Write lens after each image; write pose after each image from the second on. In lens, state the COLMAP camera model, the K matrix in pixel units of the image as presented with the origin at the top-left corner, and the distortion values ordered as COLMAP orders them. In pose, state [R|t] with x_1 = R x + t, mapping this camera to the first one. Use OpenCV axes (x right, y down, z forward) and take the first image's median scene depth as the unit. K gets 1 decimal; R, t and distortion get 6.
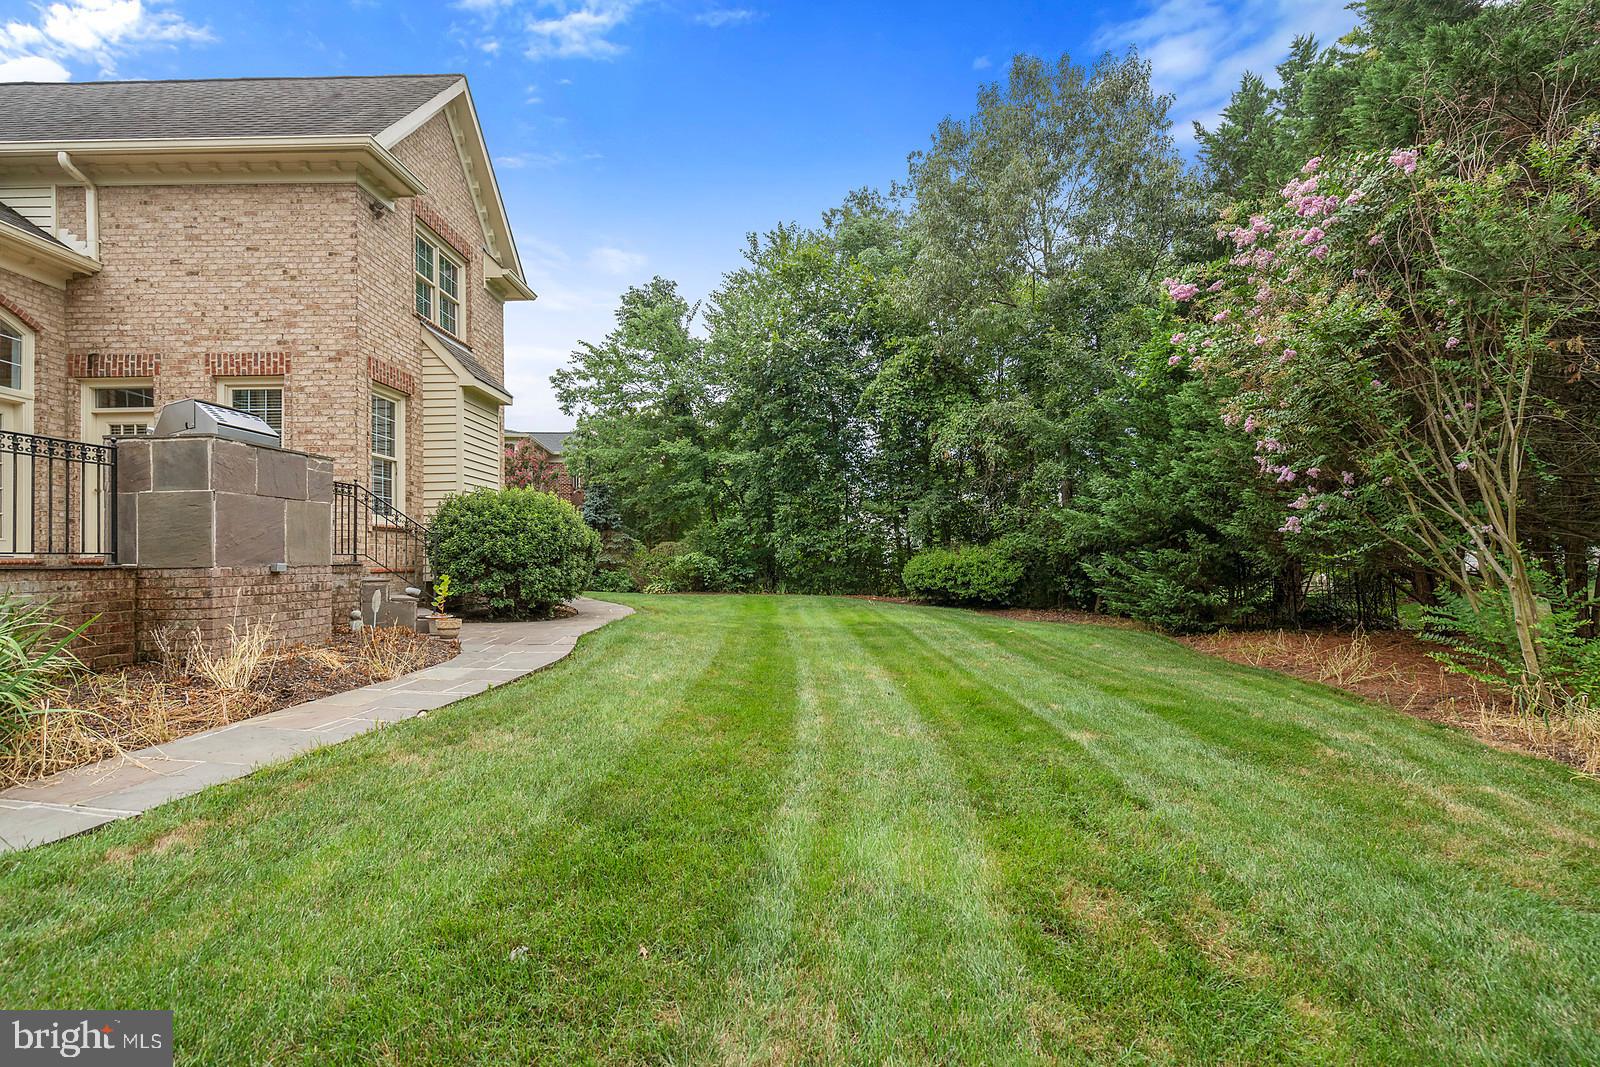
lens RADIAL K [[716.5, 0, 795.2], [0, 716.5, 538.0], [0, 0, 1]] dist [0.000174, 0.001706]
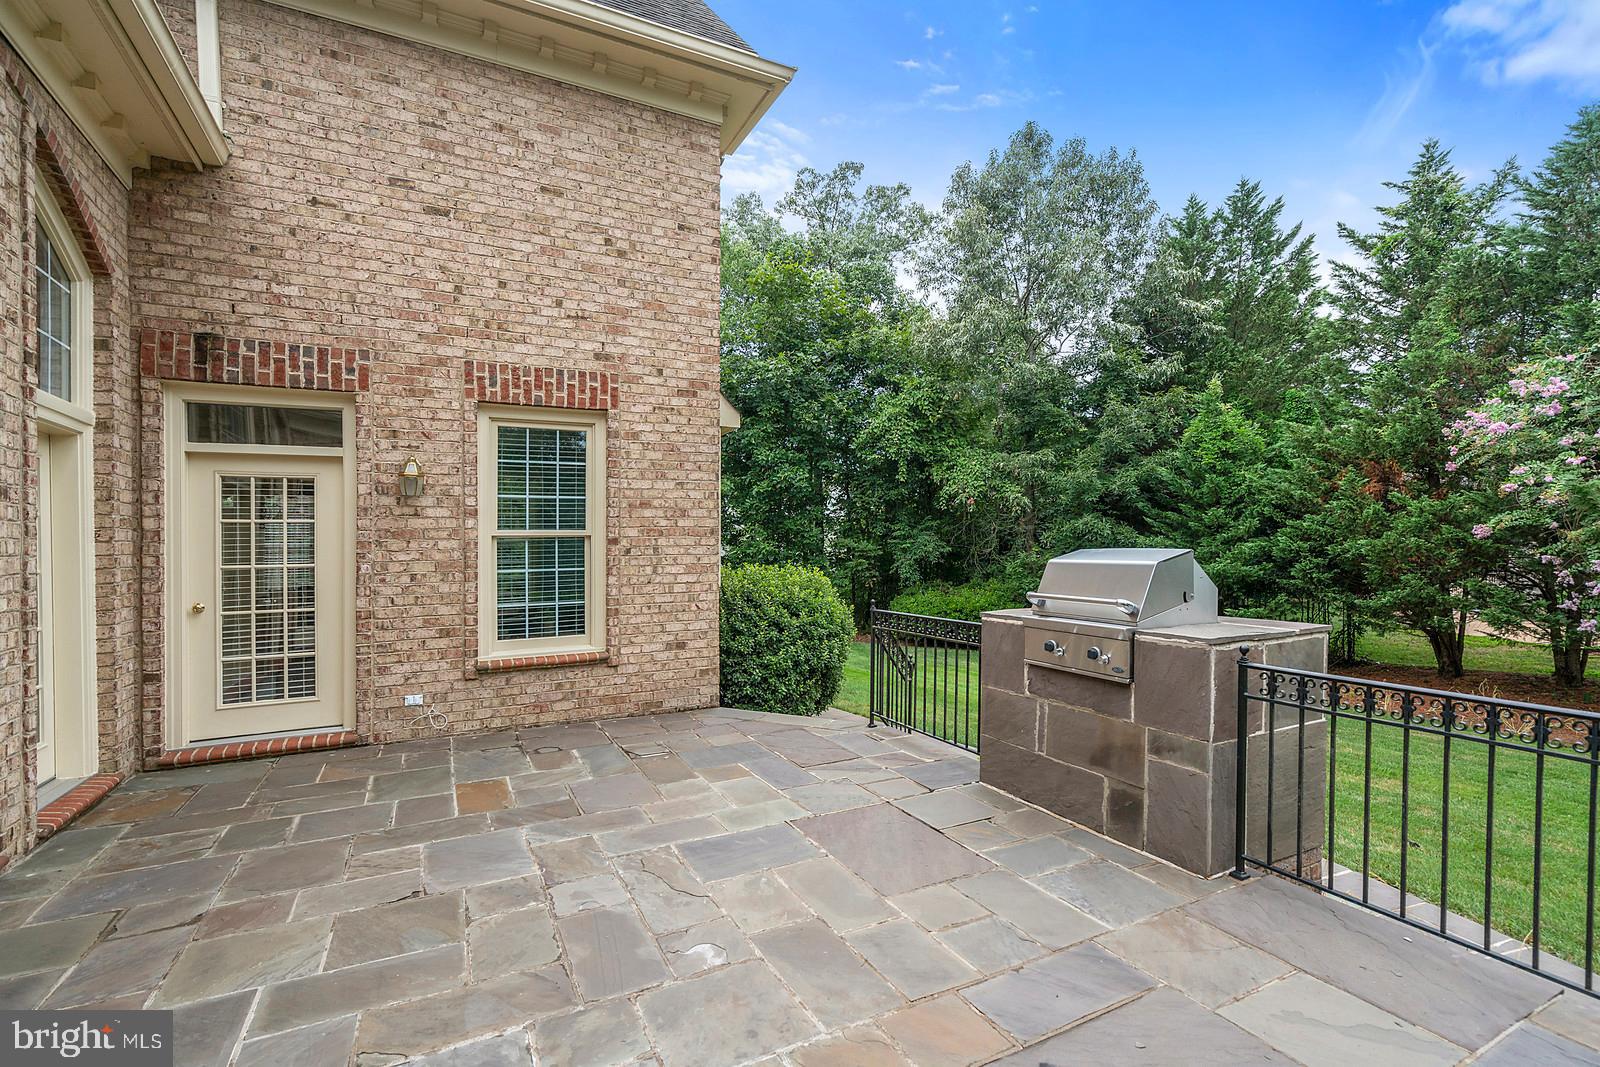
lens RADIAL K [[716.5, 0, 788.5], [0, 716.5, 538.7], [0, 0, 1]] dist [0.000174, 0.001706]
pose [[0.887139, 0.001892, 0.461499, -0.854765], [-0.009013, 0.999872, 0.013226, -0.127551], [-0.461415, -0.015893, 0.887042, 0.384223]]
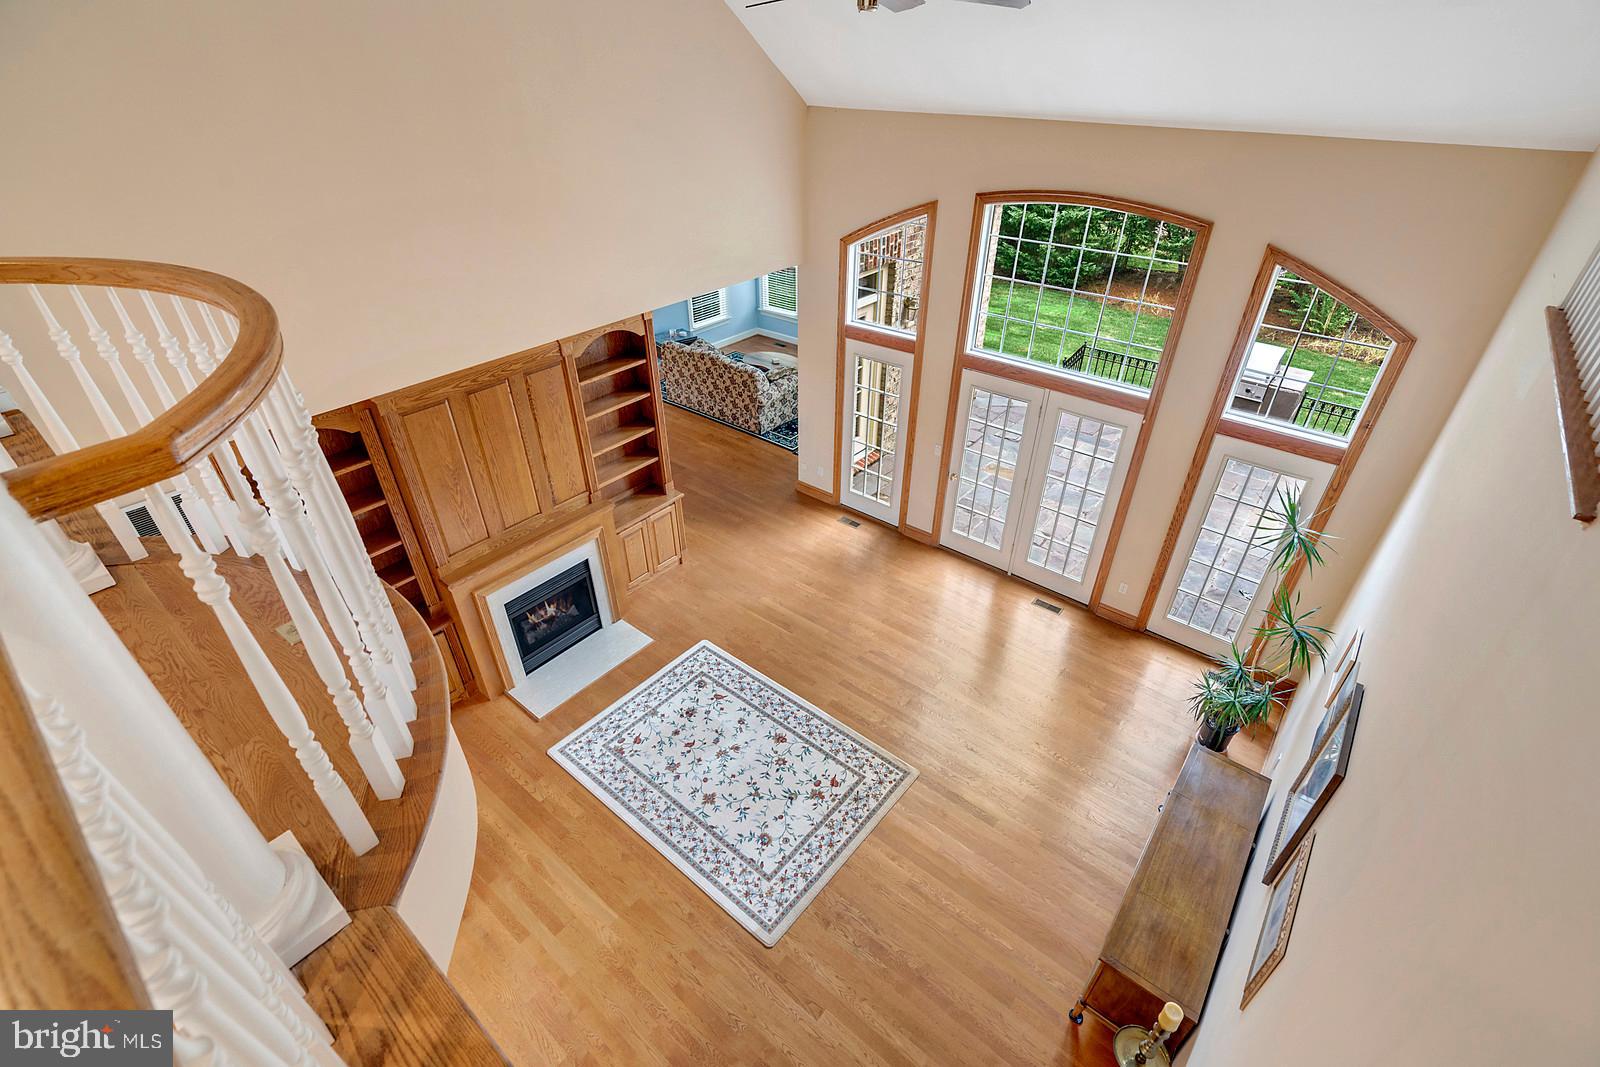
lens RADIAL K [[716.5, 0, 804.2], [0, 716.5, 539.7], [0, 0, 1]] dist [0.000174, 0.001706]
pose [[0.619977, -0.425040, 0.659522, -1.678195], [-0.036069, 0.824235, 0.565098, -0.433454], [-0.783790, -0.374136, 0.495676, 0.530689]]
